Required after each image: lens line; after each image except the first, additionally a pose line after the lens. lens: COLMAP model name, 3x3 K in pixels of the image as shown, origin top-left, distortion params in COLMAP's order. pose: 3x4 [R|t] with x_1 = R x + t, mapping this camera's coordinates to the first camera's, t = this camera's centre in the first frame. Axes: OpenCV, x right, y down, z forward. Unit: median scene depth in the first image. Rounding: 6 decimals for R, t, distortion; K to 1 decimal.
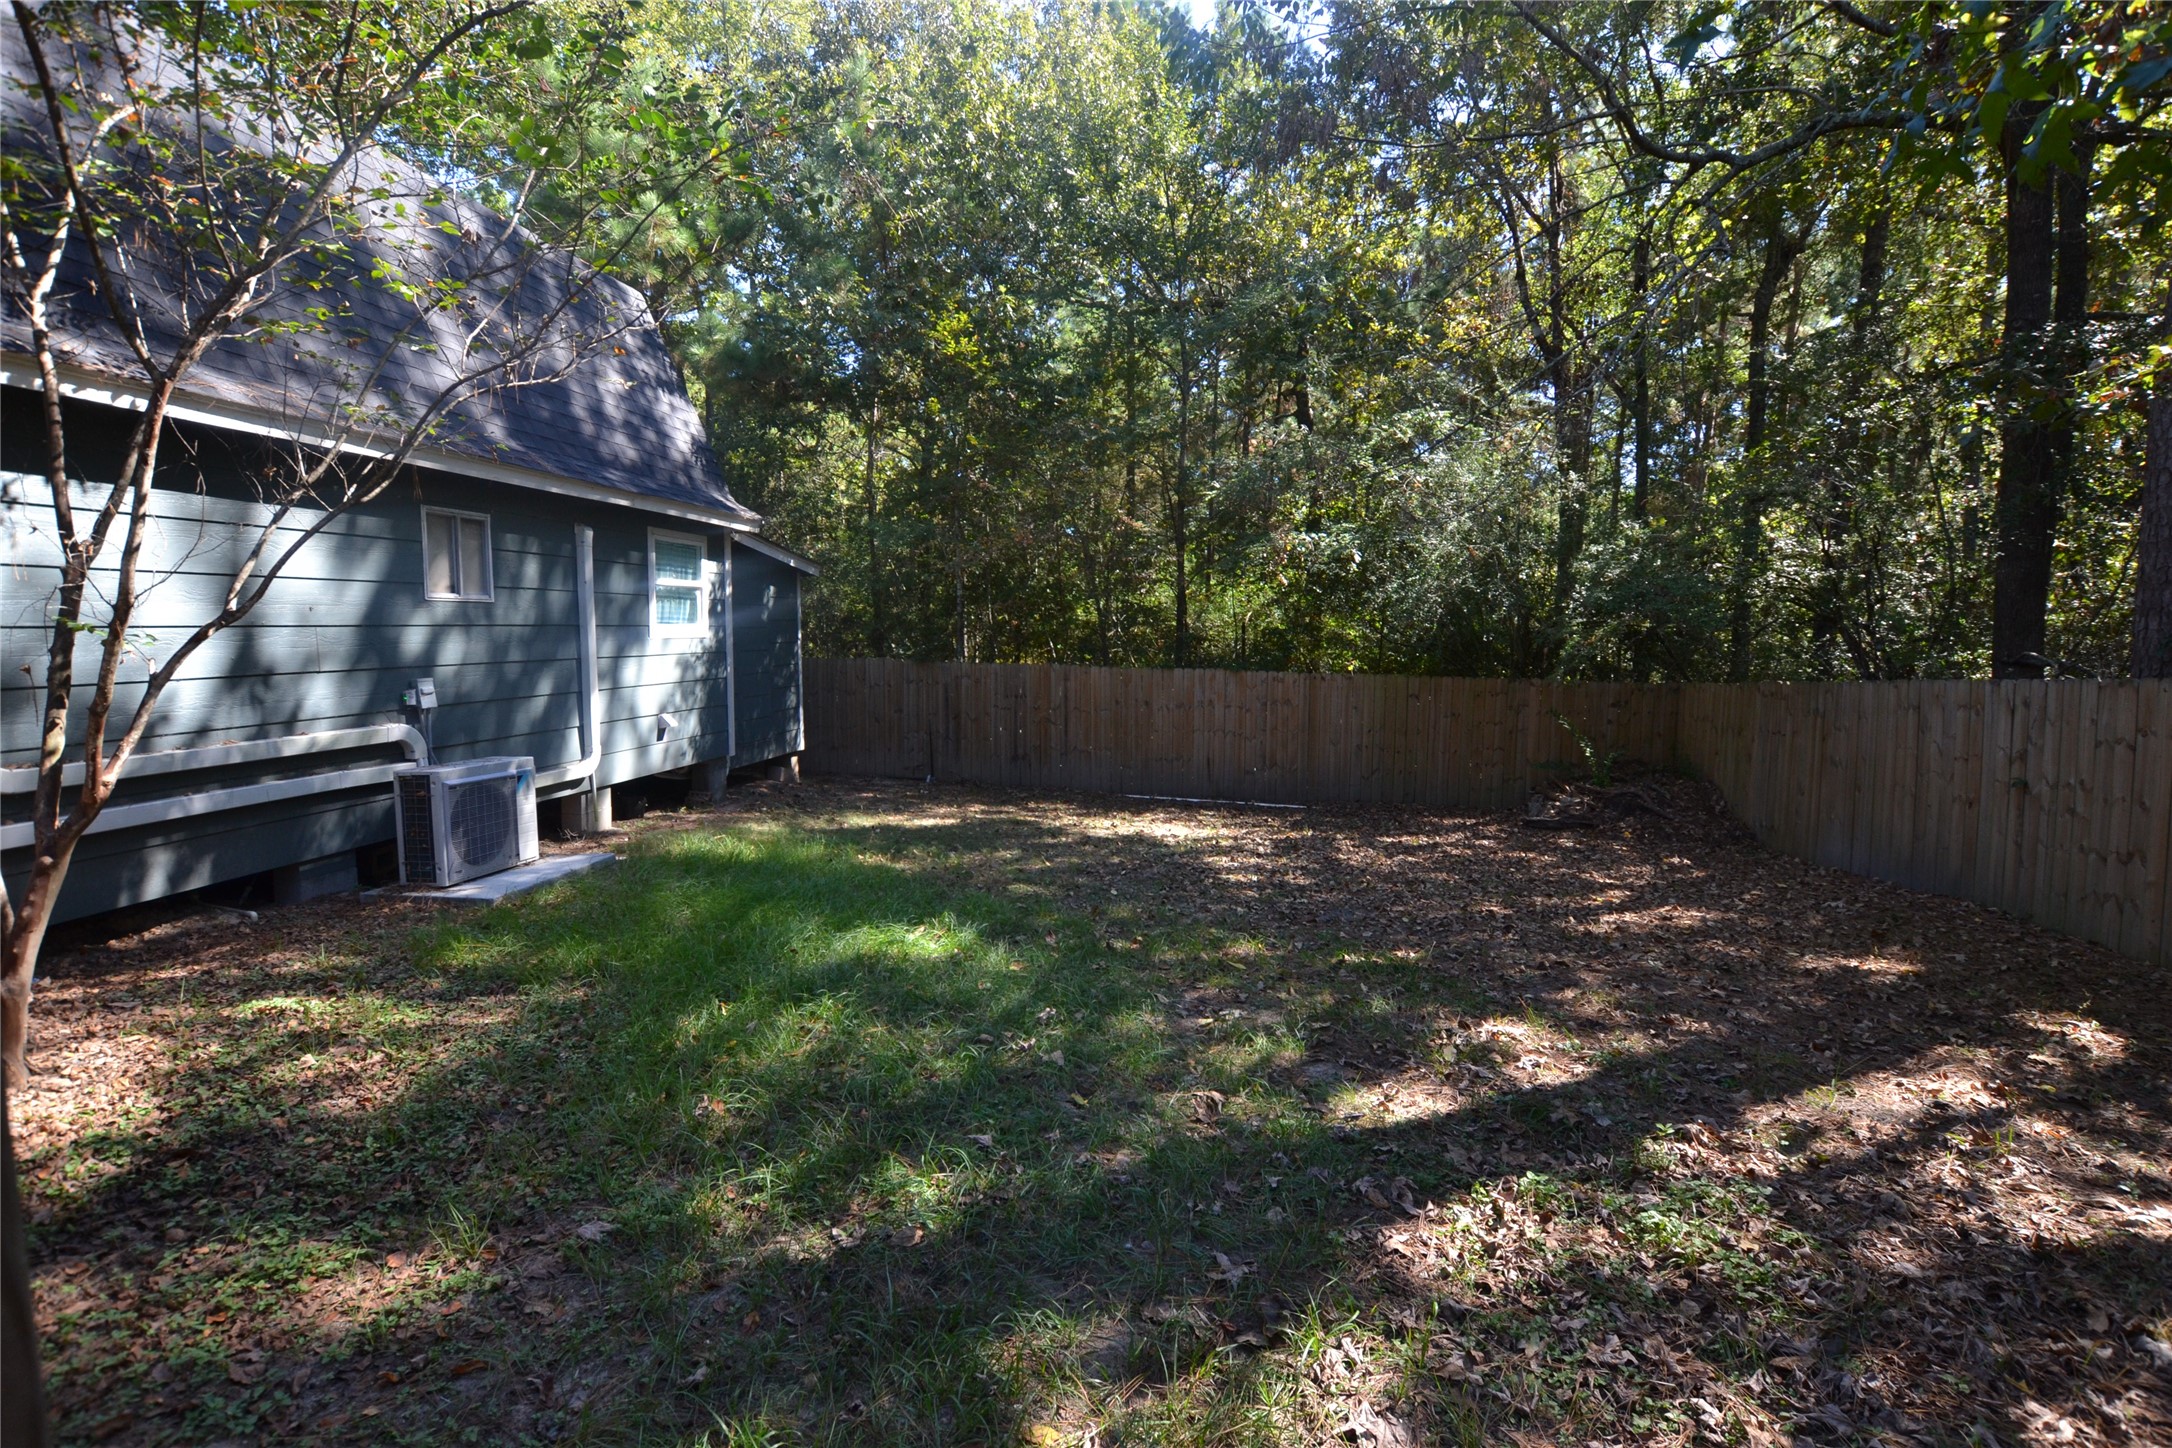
lens RADIAL K [[992.7, 0, 1098.9], [0, 992.7, 736.5], [0, 0, 1]] dist [-0.017217, -0.000027]
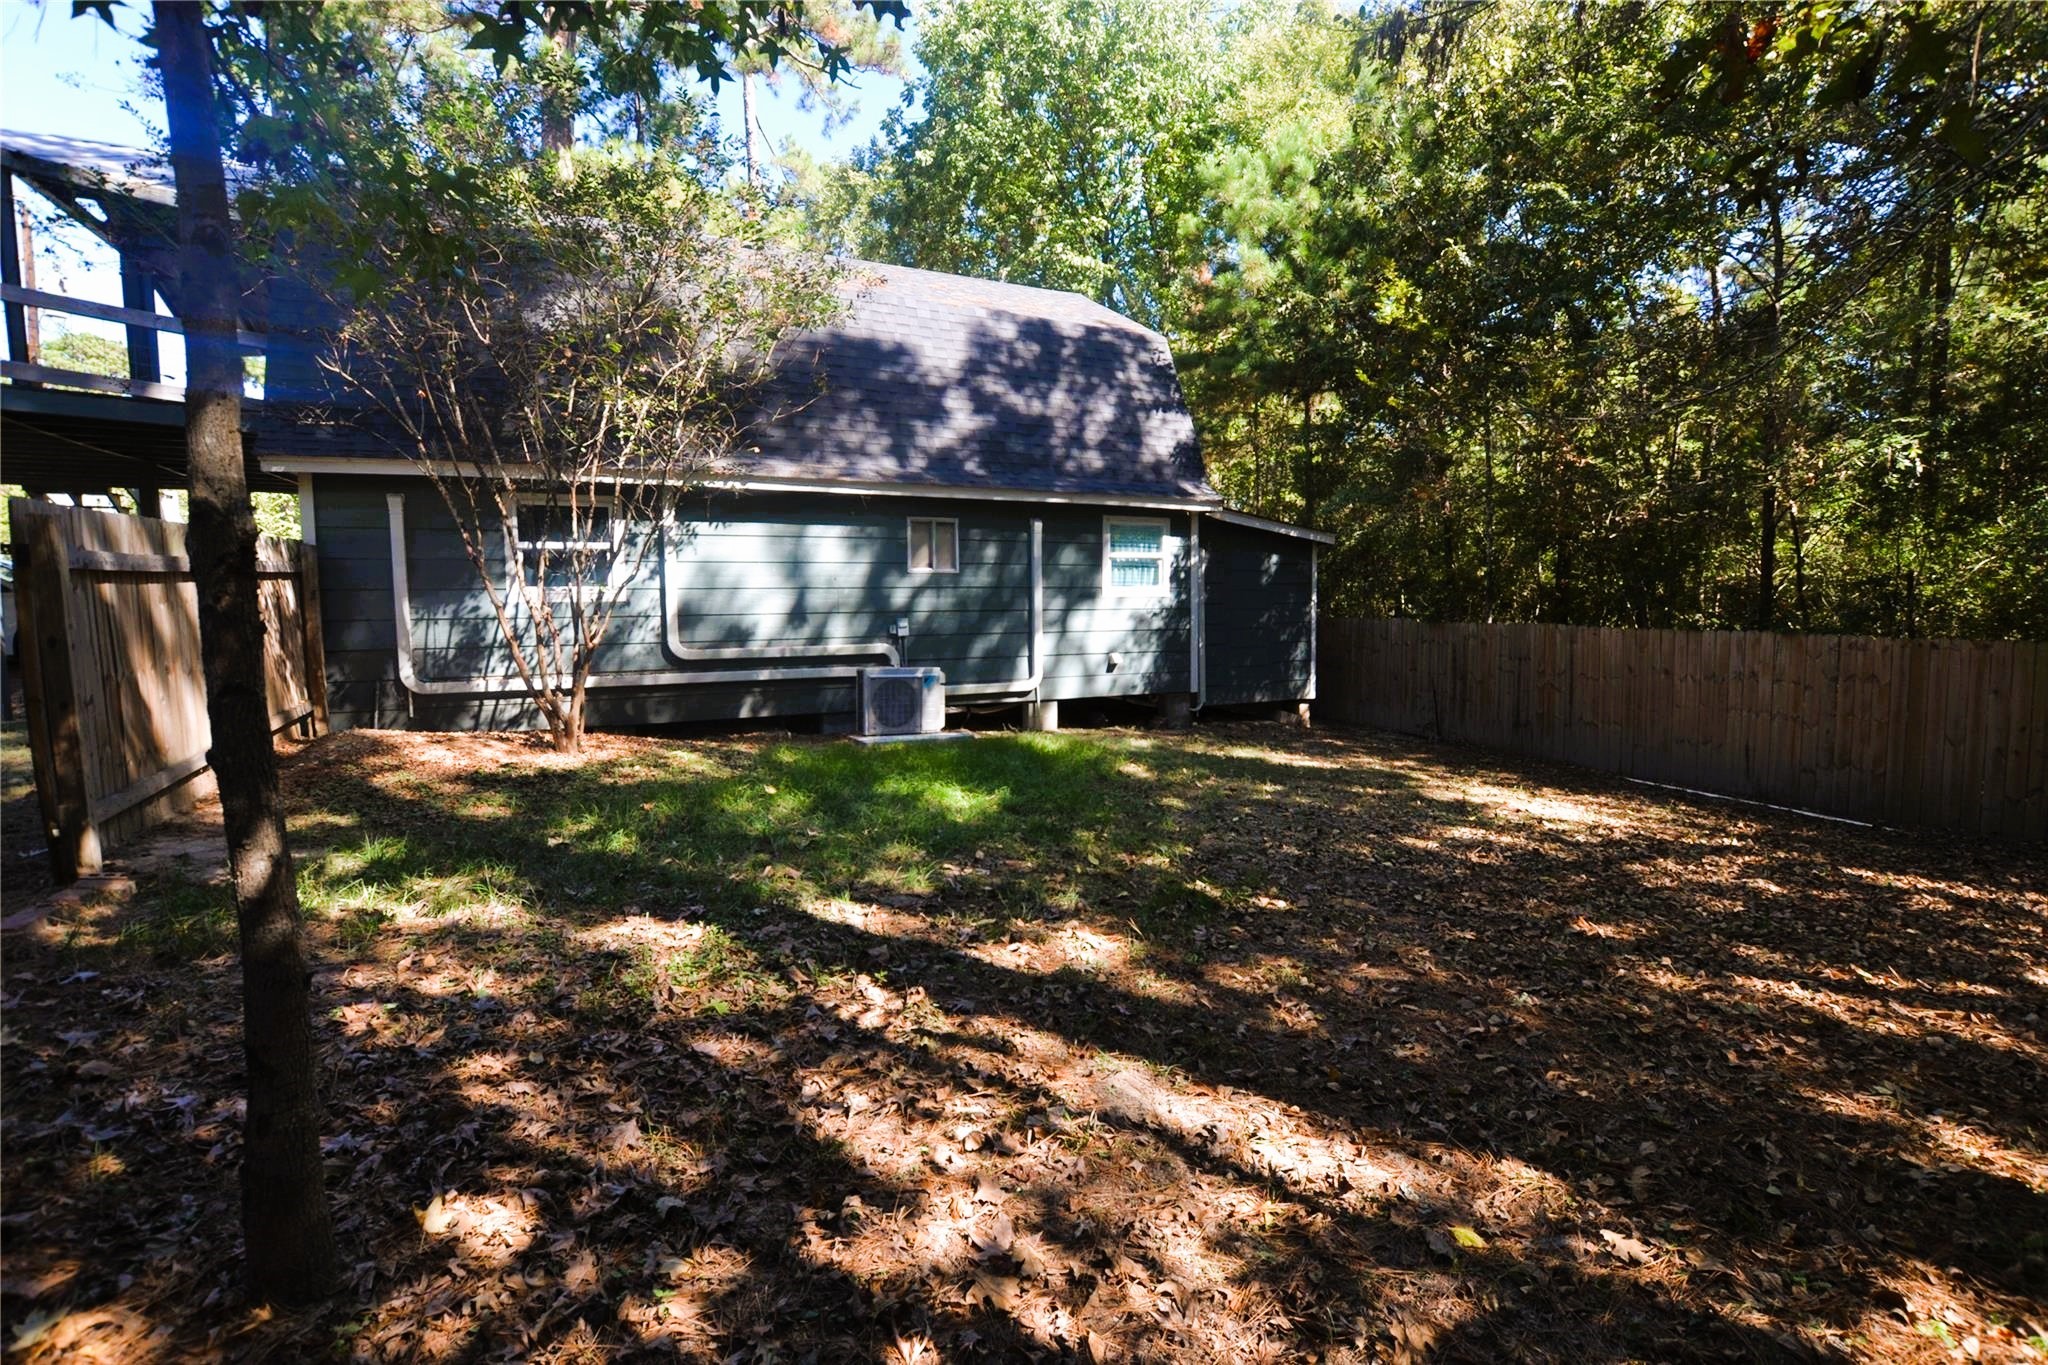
lens RADIAL K [[953.0, 0, 1041.6], [0, 953.0, 672.5], [0, 0, 1]] dist [-0.001072, -0.000094]
pose [[0.570639, 0.042286, -0.820112, 0.698967], [-0.076336, 0.997081, -0.001705, 0.015844], [0.817645, 0.063577, 0.572201, 0.225123]]
